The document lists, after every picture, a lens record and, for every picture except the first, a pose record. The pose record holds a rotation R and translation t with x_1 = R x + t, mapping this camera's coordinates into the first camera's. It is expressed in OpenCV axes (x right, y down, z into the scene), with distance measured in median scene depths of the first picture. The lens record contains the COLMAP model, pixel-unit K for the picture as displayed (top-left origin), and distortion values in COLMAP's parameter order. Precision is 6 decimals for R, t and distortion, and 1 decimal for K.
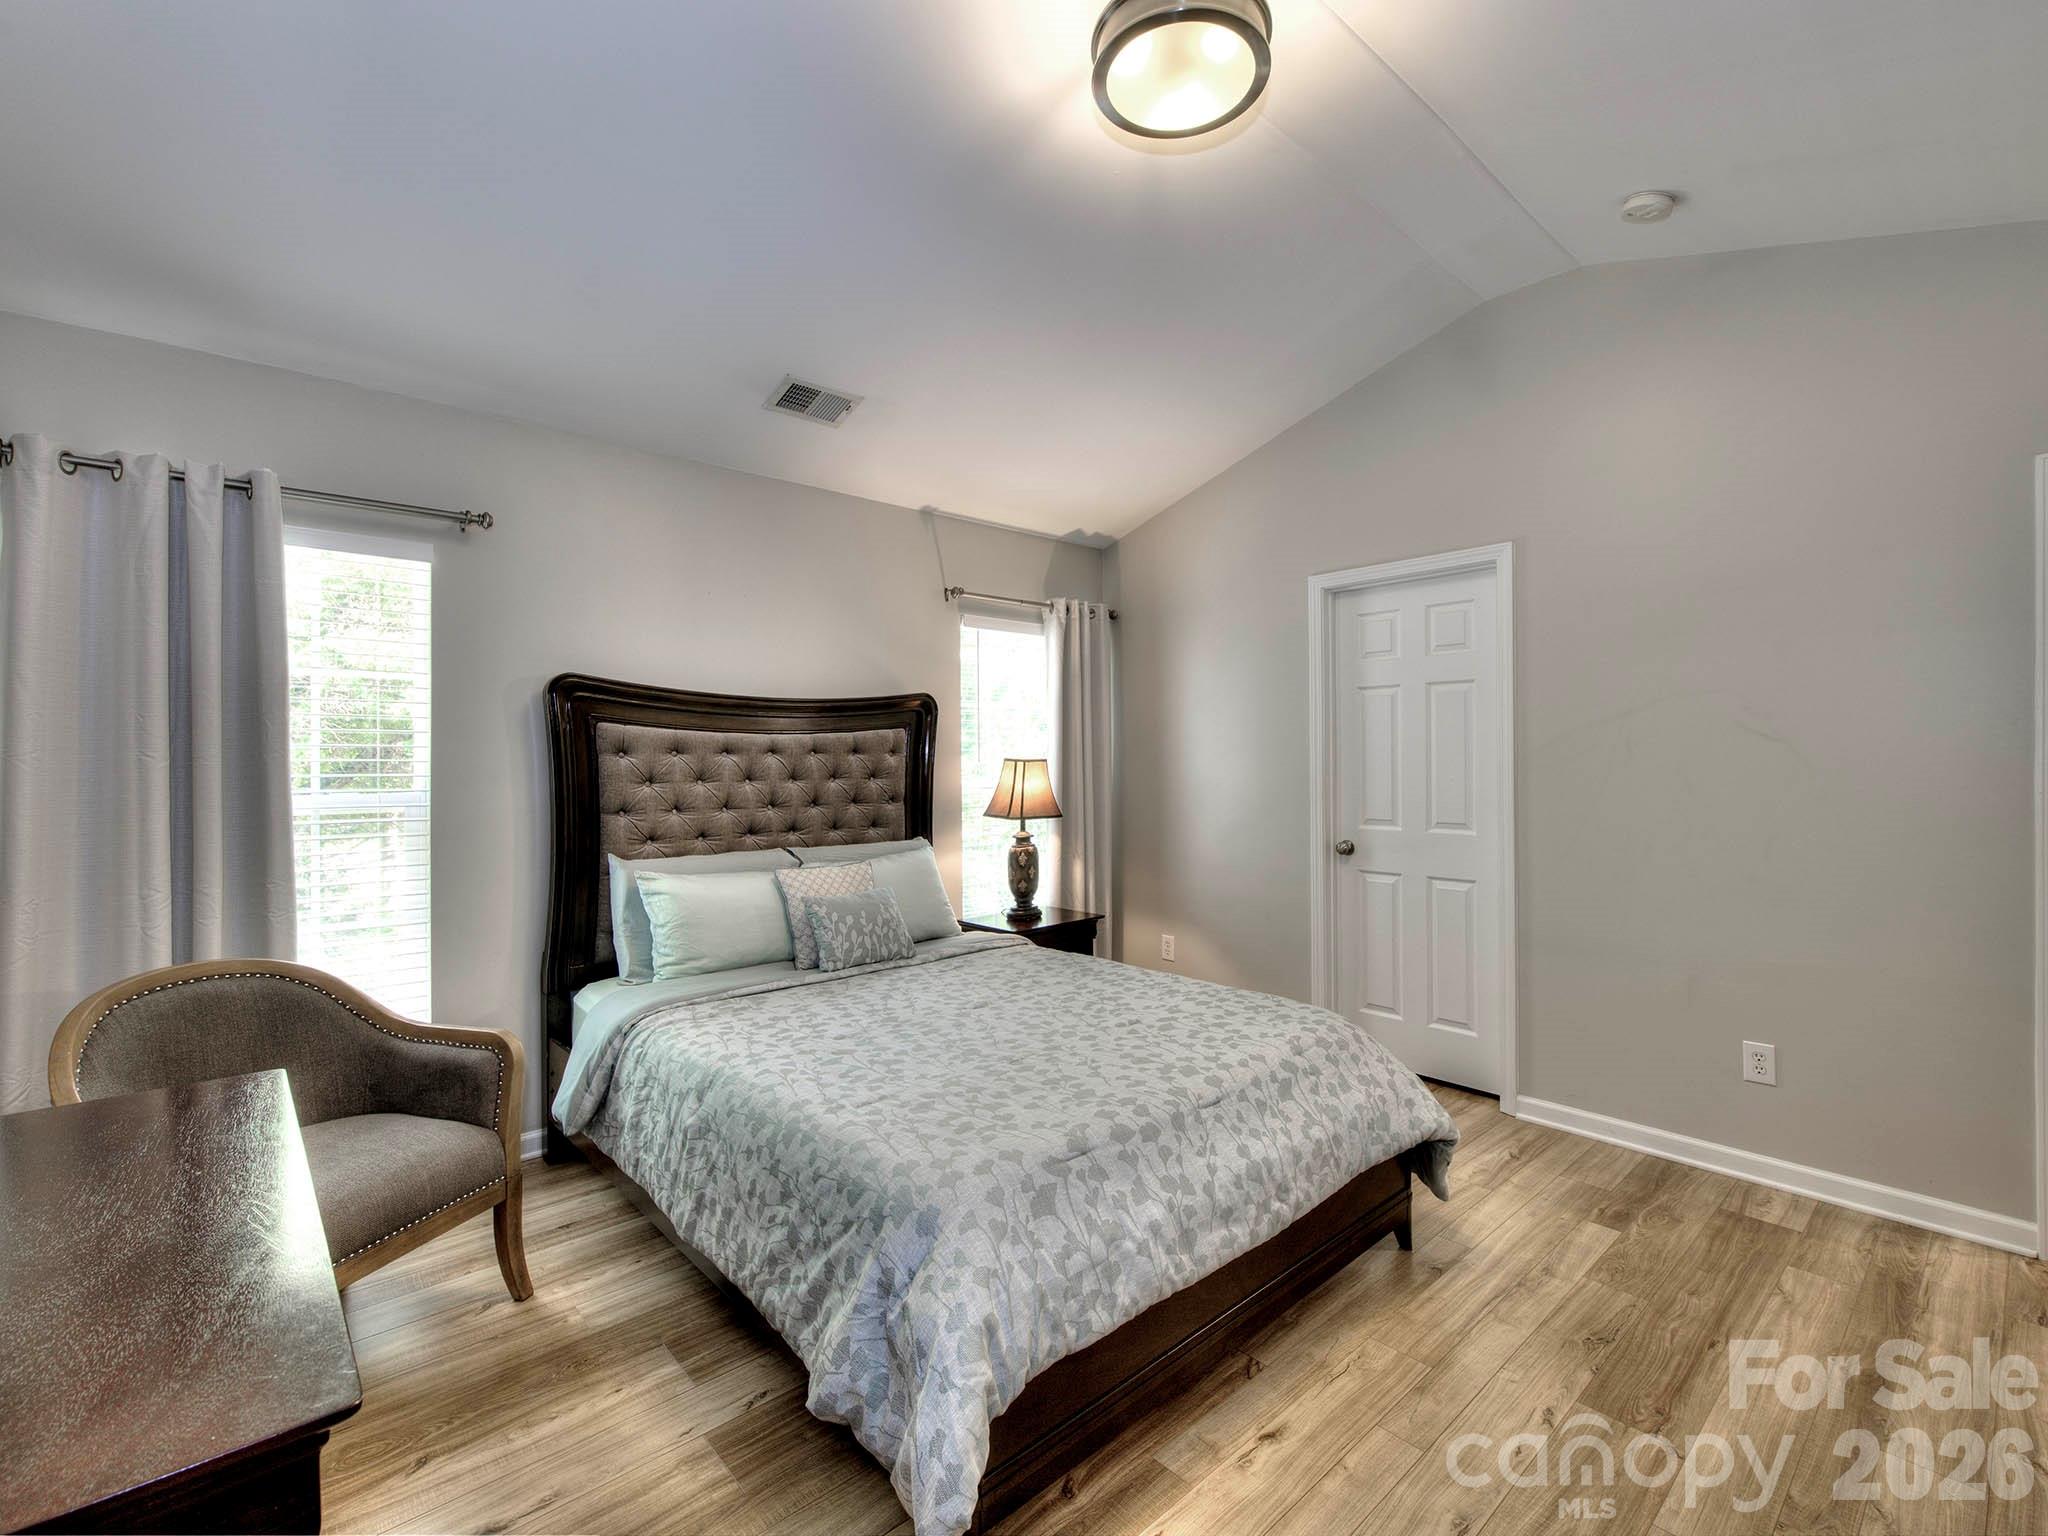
lens RADIAL K [[907.7, 0, 1026.1], [0, 907.7, 760.2], [0, 0, 1]] dist [0.002788, -0.002006]
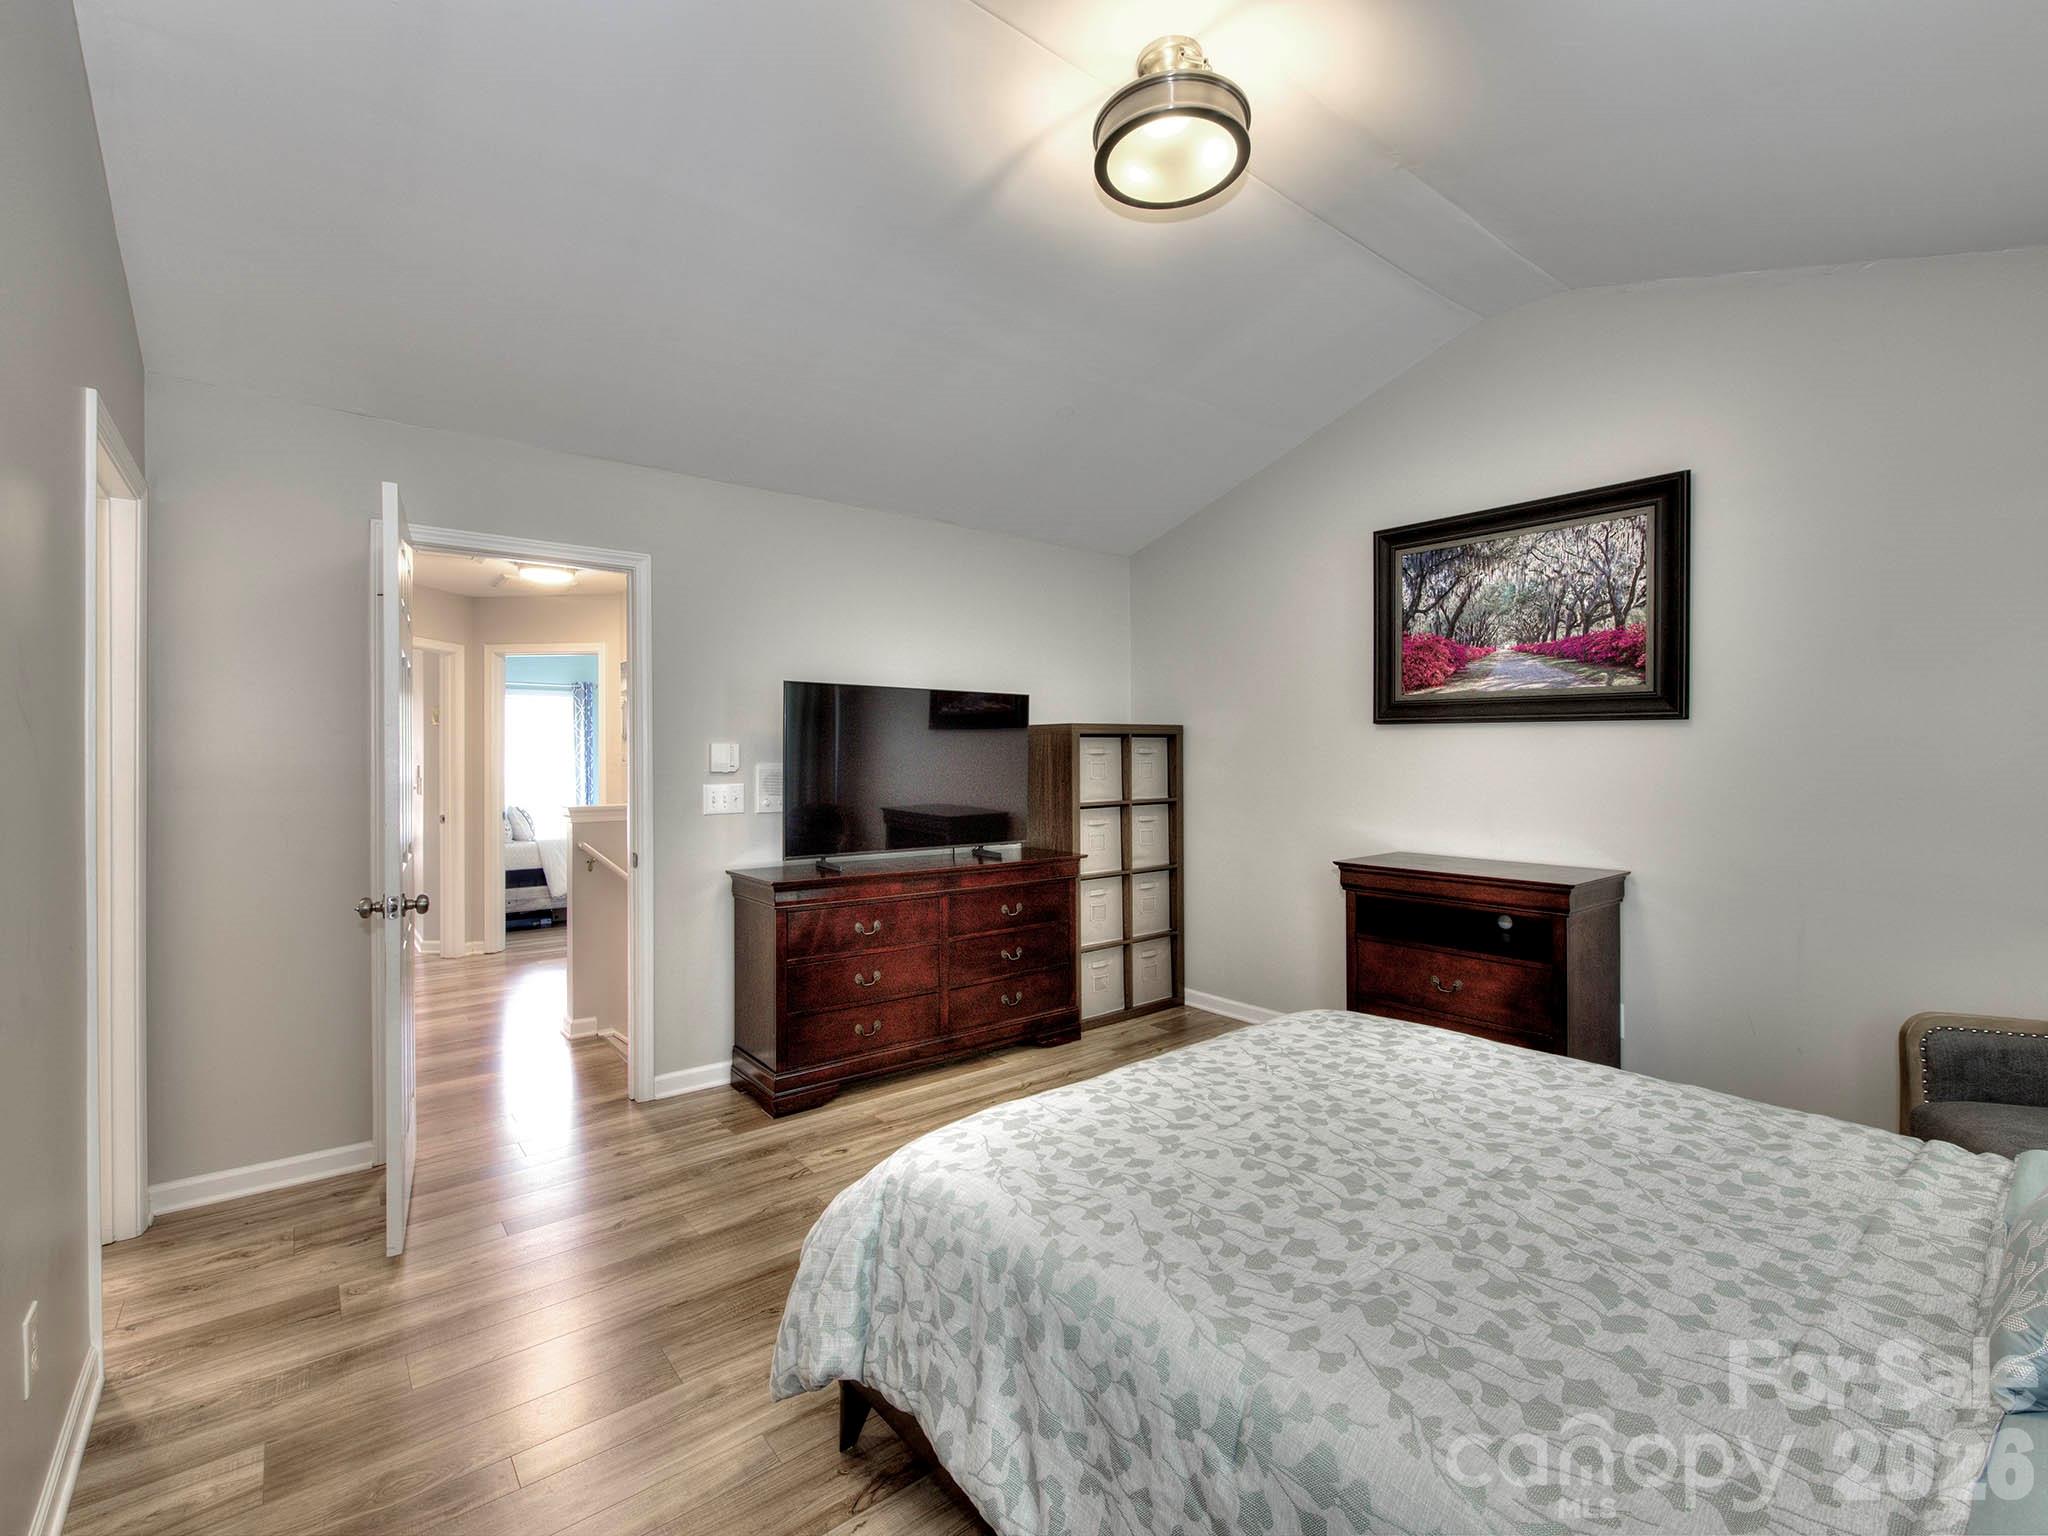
lens RADIAL K [[907.7, 0, 1026.3], [0, 907.7, 765.7], [0, 0, 1]] dist [0.002788, -0.002006]
pose [[-0.998739, 0.006510, 0.049773, 0.240660], [0.007072, 0.999913, 0.011111, -0.003375], [-0.049696, 0.011449, -0.998699, 1.714099]]
